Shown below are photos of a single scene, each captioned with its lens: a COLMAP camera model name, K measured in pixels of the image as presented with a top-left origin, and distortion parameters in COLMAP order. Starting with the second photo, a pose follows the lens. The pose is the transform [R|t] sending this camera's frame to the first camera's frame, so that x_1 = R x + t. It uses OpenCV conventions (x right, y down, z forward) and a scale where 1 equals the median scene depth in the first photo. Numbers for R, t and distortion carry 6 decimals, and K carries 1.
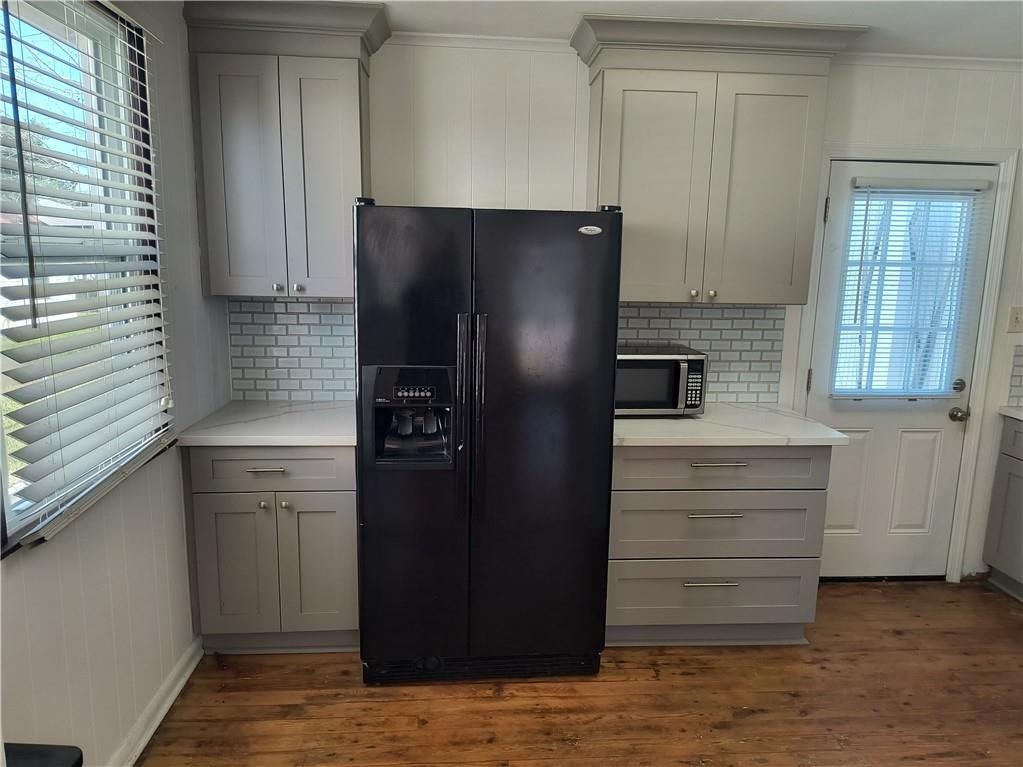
lens RADIAL K [[722.6, 0, 505.2], [0, 722.6, 391.7], [0, 0, 1]] dist [0.012431, -0.026794]
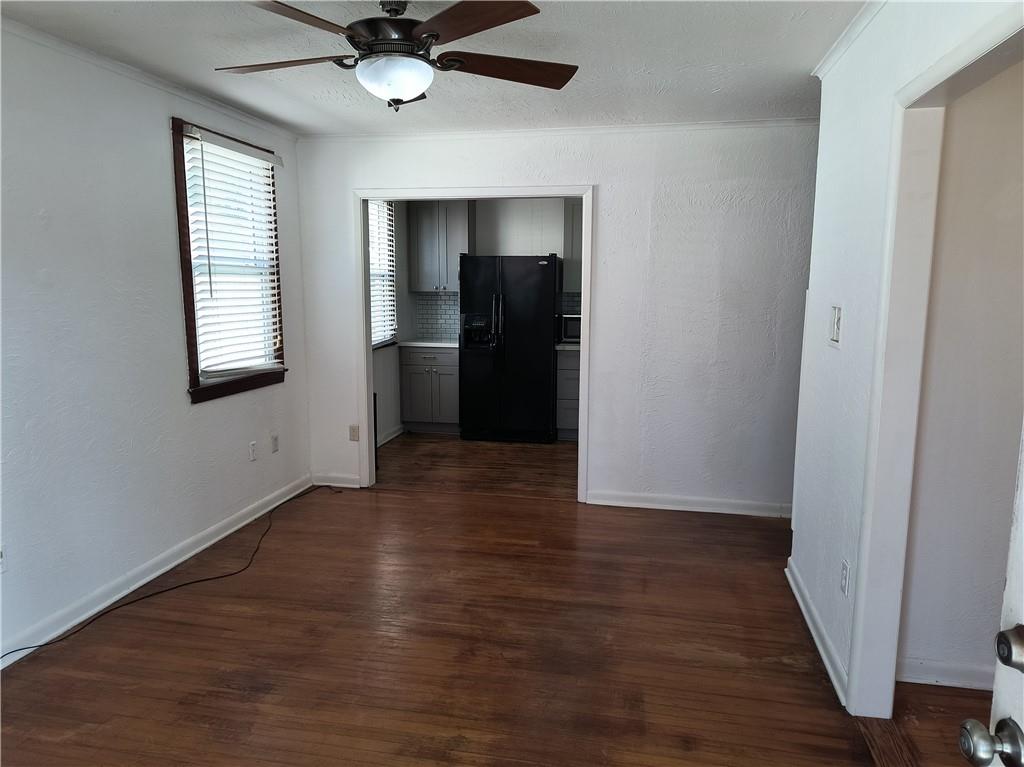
lens RADIAL K [[723.3, 0, 508.4], [0, 723.3, 387.6], [0, 0, 1]] dist [0.012431, -0.026794]
pose [[0.966353, 0.025985, -0.255904, 0.567600], [-0.037751, 0.998439, -0.041172, 0.288204], [0.254435, 0.049447, 0.965825, -1.317545]]
